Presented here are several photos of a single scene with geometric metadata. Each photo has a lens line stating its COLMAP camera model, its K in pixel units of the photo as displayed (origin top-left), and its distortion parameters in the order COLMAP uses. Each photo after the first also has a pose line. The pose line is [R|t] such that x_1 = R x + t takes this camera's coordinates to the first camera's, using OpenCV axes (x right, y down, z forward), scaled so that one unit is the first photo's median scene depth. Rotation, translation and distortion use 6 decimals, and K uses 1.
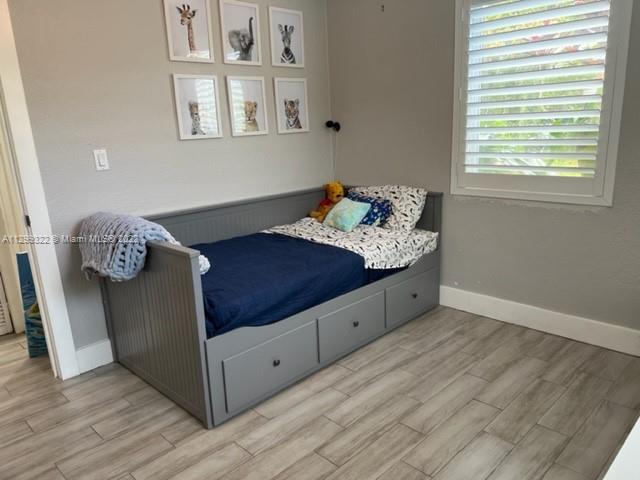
lens RADIAL K [[477.6, 0, 318.0], [0, 477.6, 244.0], [0, 0, 1]] dist [0.055321, -0.066549]
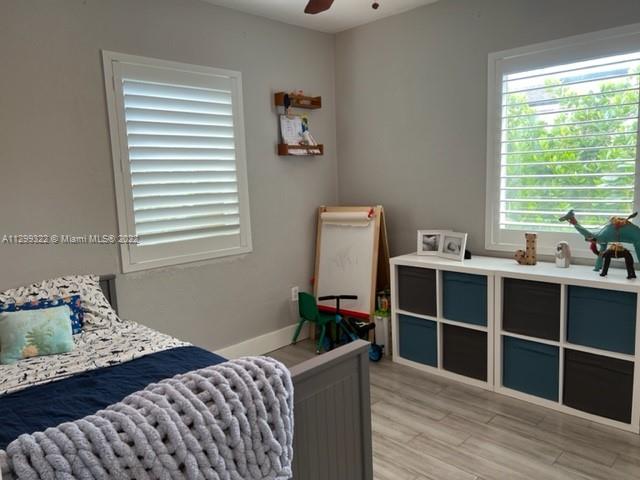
lens RADIAL K [[477.6, 0, 318.0], [0, 477.6, 244.0], [0, 0, 1]] dist [0.055321, -0.066549]
pose [[-0.018546, -0.087051, 0.996031, -0.668653], [0.284562, 0.954543, 0.088723, -0.144369], [-0.958478, 0.285078, 0.007069, 0.692908]]
